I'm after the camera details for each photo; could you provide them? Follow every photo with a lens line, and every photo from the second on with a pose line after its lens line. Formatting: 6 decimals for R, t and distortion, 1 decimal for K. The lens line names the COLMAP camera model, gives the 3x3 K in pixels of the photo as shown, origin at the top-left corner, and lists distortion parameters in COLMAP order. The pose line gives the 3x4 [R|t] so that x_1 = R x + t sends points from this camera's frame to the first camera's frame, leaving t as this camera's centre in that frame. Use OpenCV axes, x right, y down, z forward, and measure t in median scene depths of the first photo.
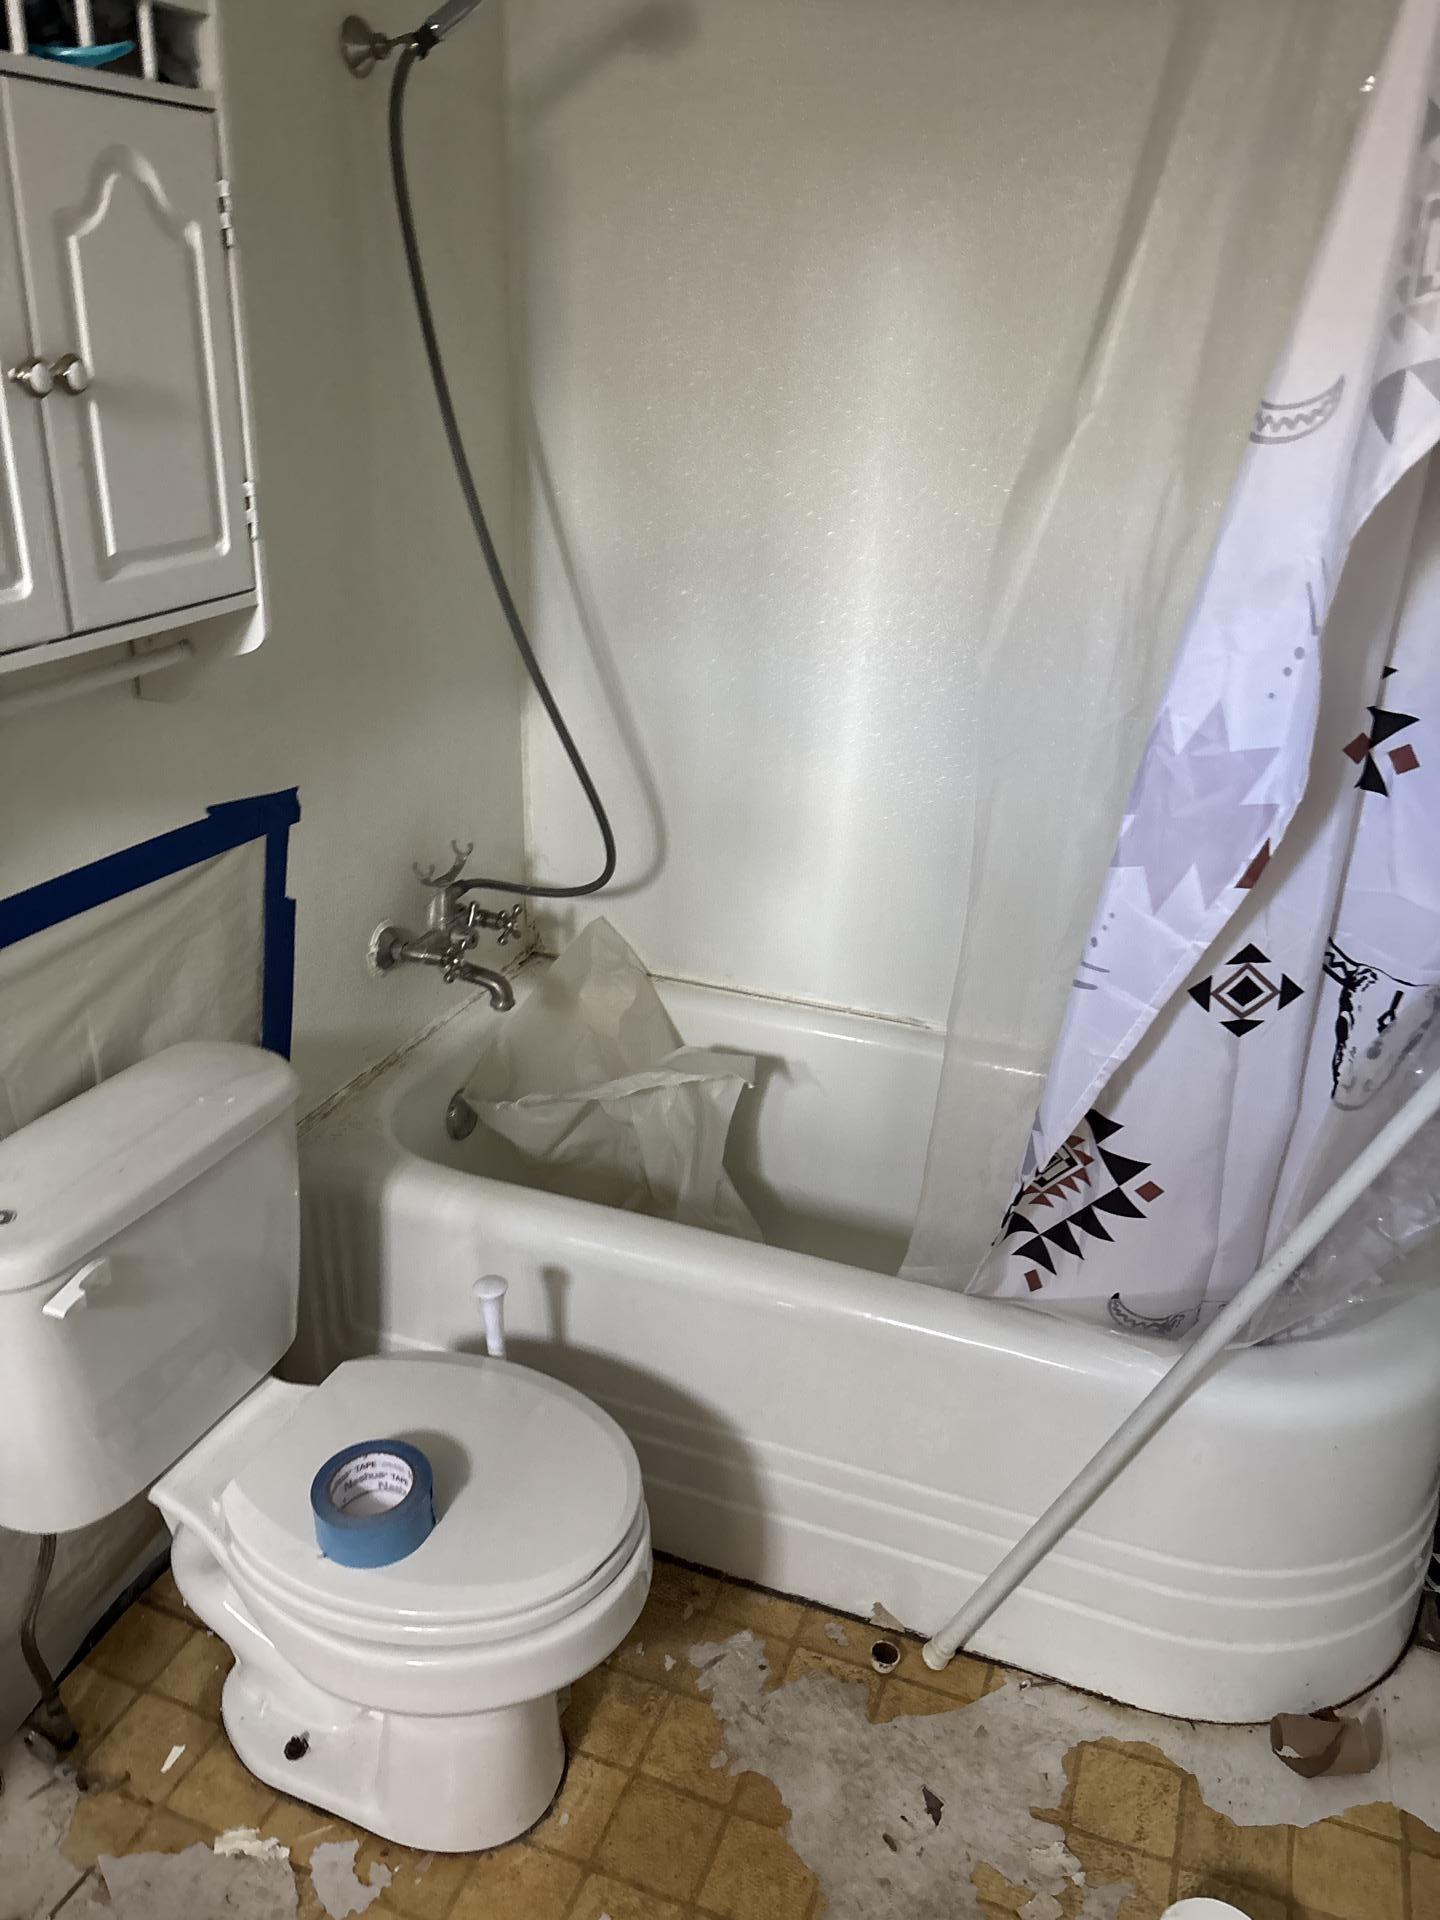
lens RADIAL K [[1444.1, 0, 720.0], [0, 1444.1, 960.0], [0, 0, 1]] dist [0.001460, -0.004306]
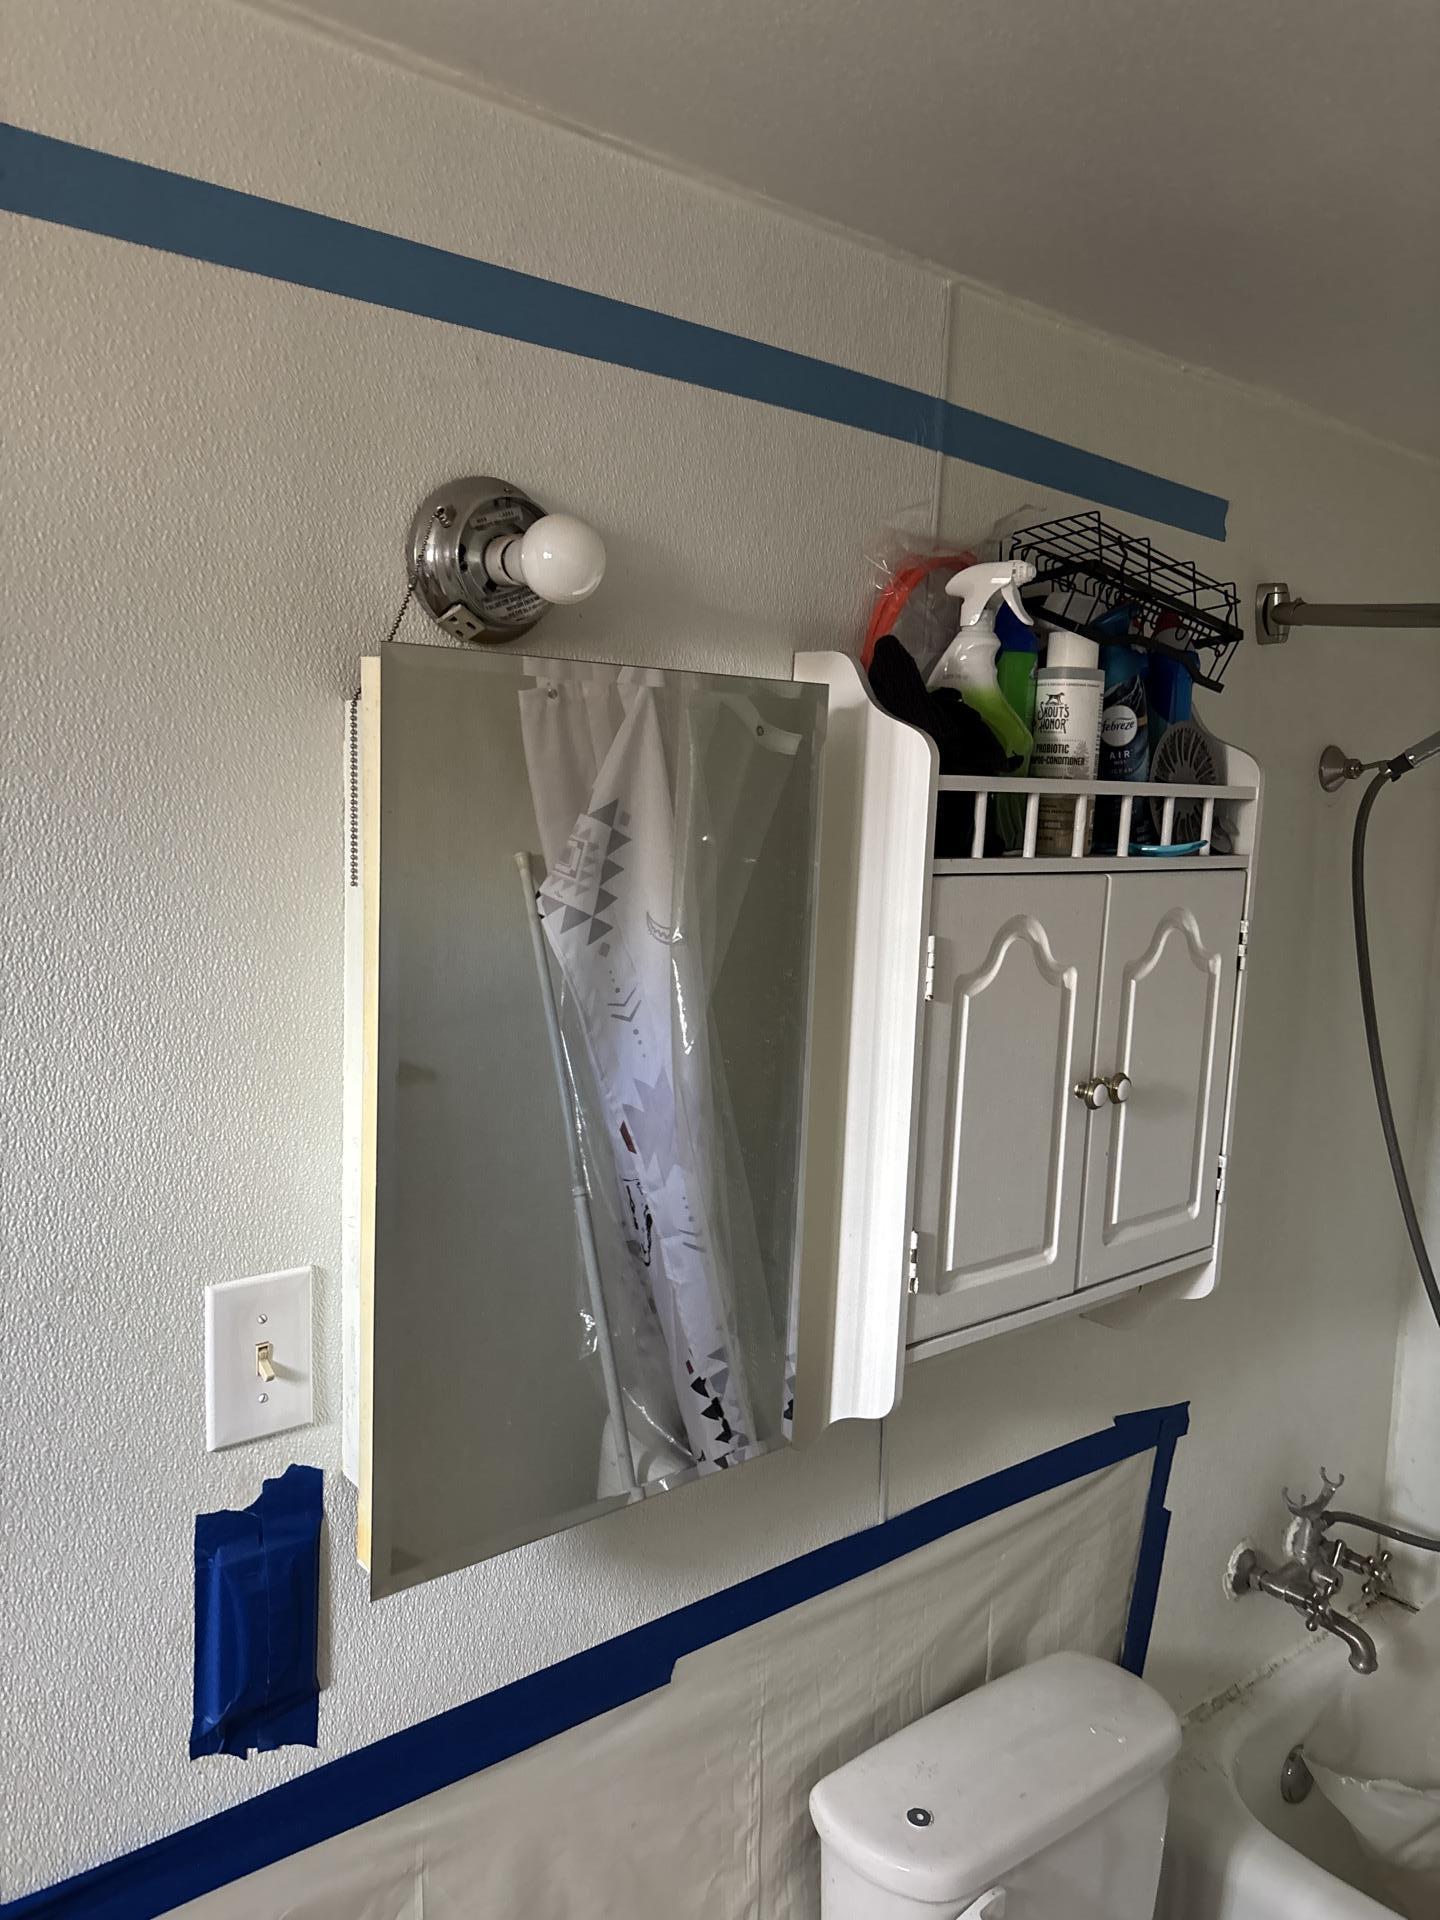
lens RADIAL K [[1428.8, 0, 720.0], [0, 1428.8, 960.0], [0, 0, 1]] dist [-0.003789, -0.001228]
pose [[0.863856, 0.050855, -0.501165, -0.093227], [-0.214106, 0.937620, -0.273910, -0.069227], [0.455973, 0.343922, 0.820857, -0.113707]]
